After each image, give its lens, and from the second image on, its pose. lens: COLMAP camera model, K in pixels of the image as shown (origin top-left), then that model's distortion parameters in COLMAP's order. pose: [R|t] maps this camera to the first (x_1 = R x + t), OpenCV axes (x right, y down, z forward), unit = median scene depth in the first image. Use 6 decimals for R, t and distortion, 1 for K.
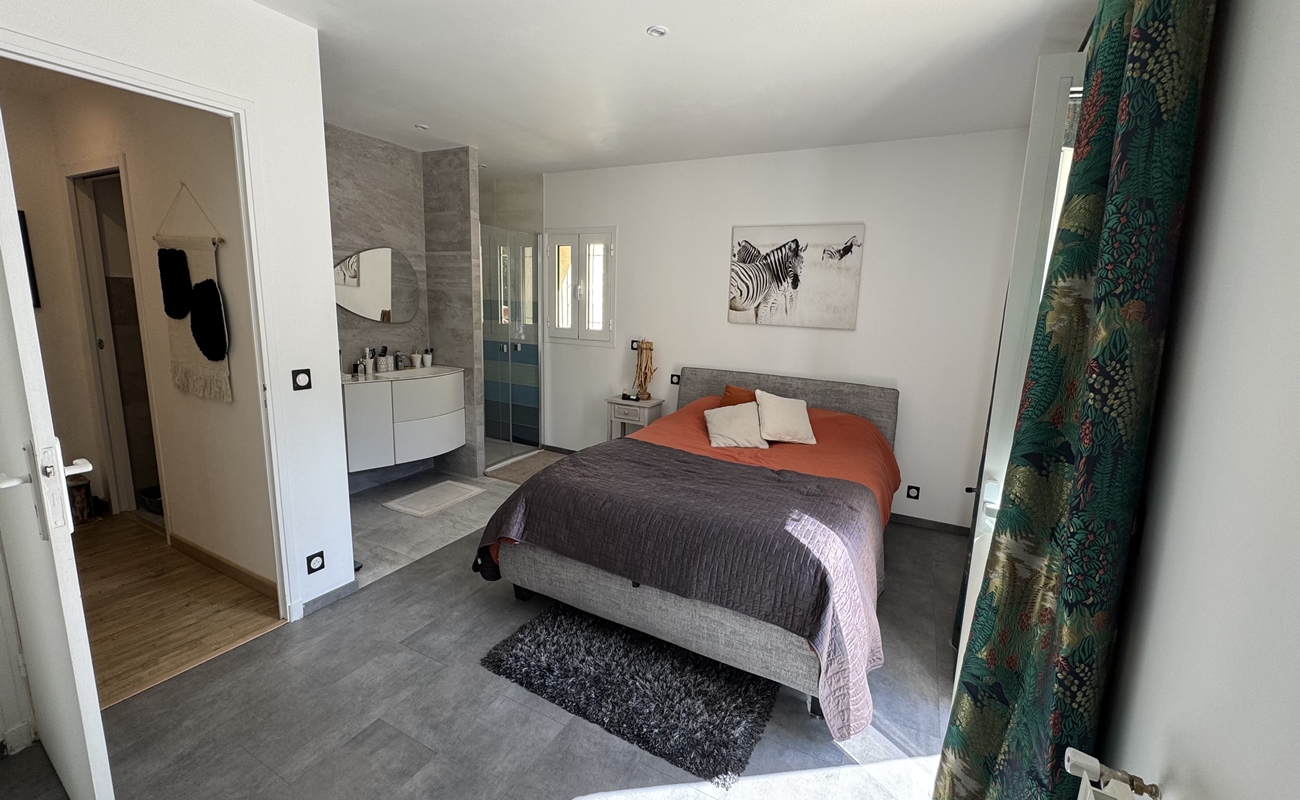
lens RADIAL K [[522.9, 0, 647.6], [0, 522.9, 390.8], [0, 0, 1]] dist [-0.003120, 0.001073]
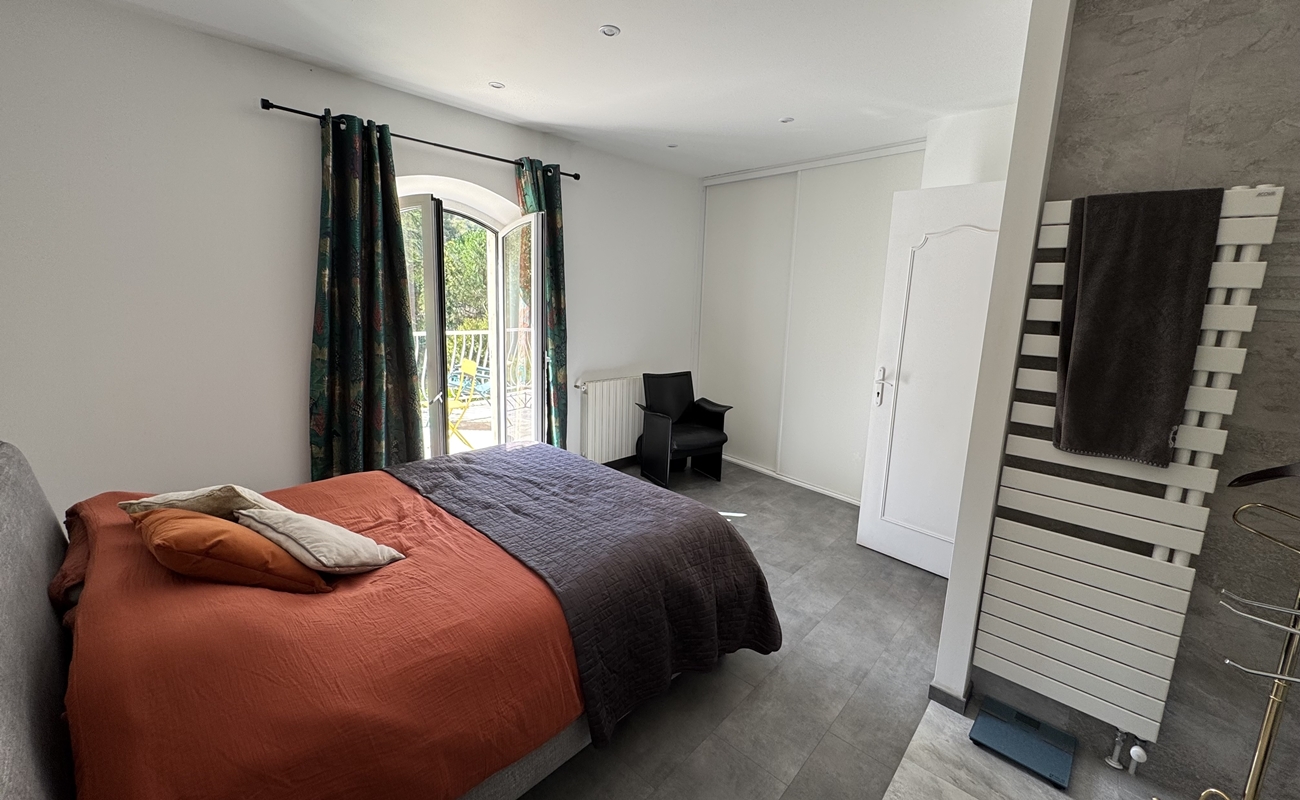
lens RADIAL K [[522.9, 0, 648.4], [0, 522.9, 398.0], [0, 0, 1]] dist [-0.003120, 0.001073]
pose [[-0.963180, -0.130493, 0.235066, -0.193513], [-0.037043, 0.930386, 0.364704, -0.214637], [-0.266294, 0.342568, -0.900963, 1.168926]]
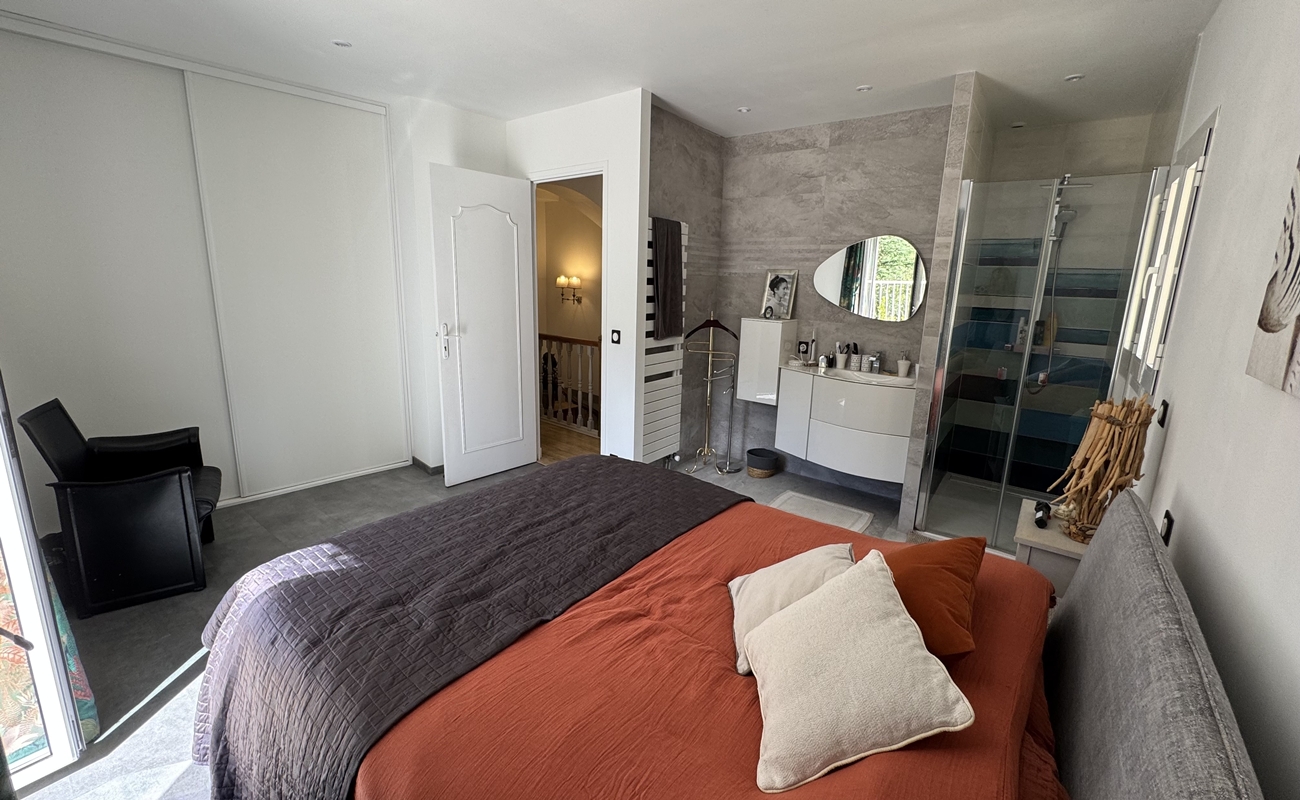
lens RADIAL K [[522.9, 0, 656.4], [0, 522.9, 389.6], [0, 0, 1]] dist [-0.003120, 0.001073]
pose [[-0.160006, 0.163901, -0.973414, 0.491750], [-0.204522, 0.959216, 0.195129, -0.118451], [0.965696, 0.230306, -0.119959, 0.813374]]
